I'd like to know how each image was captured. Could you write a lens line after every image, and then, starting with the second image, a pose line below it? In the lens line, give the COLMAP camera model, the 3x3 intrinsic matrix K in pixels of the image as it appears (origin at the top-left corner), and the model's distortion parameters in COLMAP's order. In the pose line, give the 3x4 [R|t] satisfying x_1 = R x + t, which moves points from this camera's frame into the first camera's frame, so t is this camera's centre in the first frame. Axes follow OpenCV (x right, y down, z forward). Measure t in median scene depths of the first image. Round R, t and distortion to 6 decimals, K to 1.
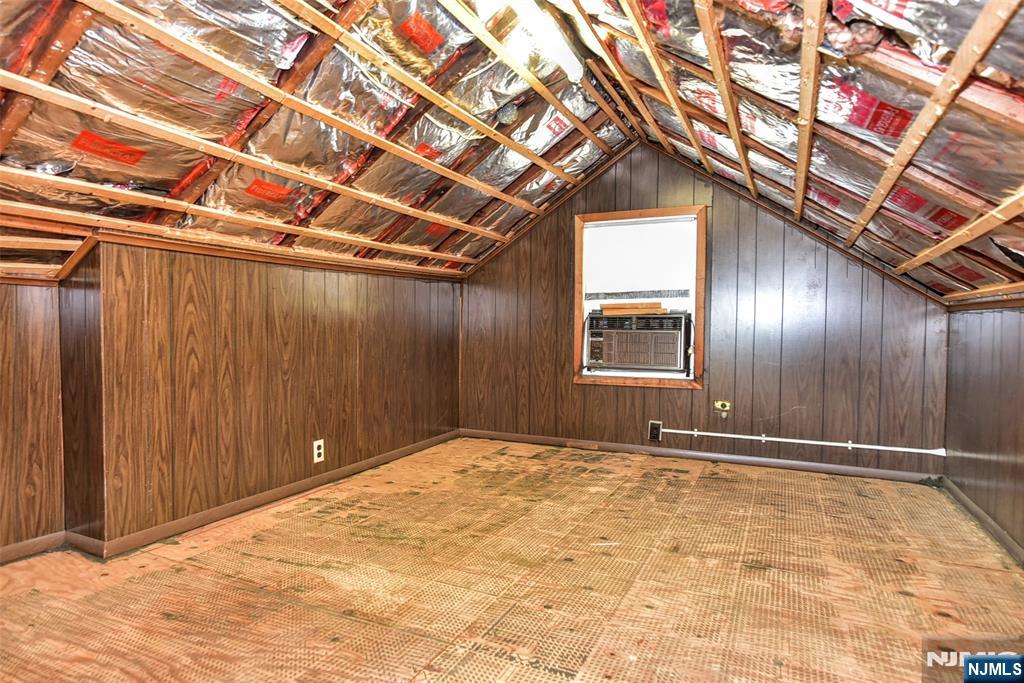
lens RADIAL K [[585.7, 0, 505.1], [0, 585.7, 341.6], [0, 0, 1]] dist [-0.000557, -0.000250]
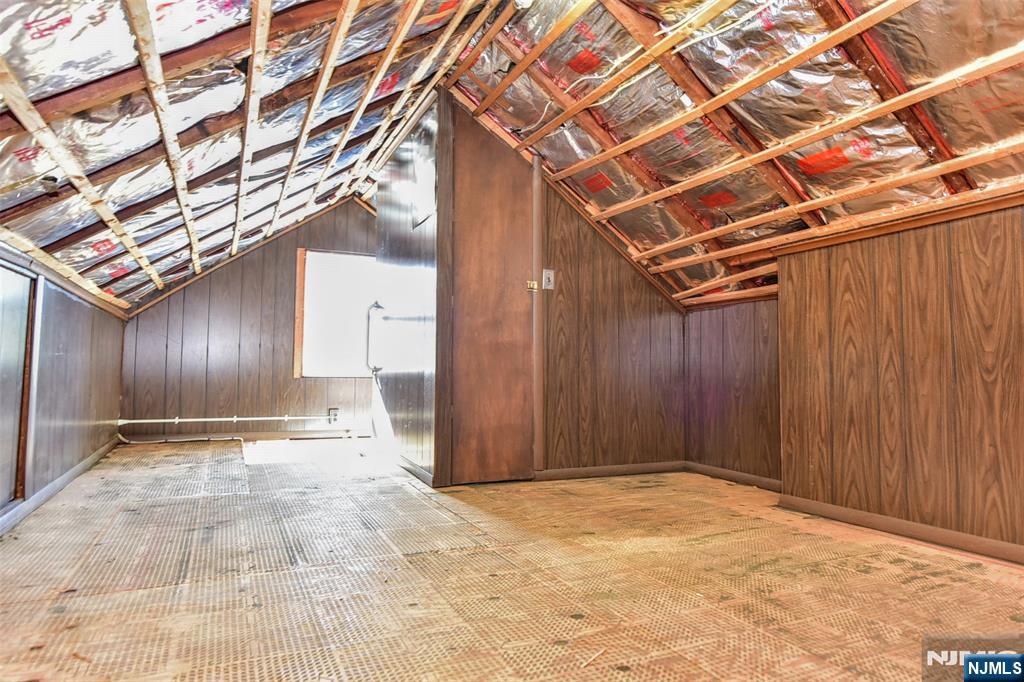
lens RADIAL K [[585.7, 0, 505.1], [0, 585.7, 341.1], [0, 0, 1]] dist [-0.000557, -0.000250]
pose [[-0.626875, -0.053425, -0.777286, 0.594879], [-0.034800, 0.998571, -0.040569, 0.077852], [0.778342, 0.001618, -0.627838, 1.162353]]
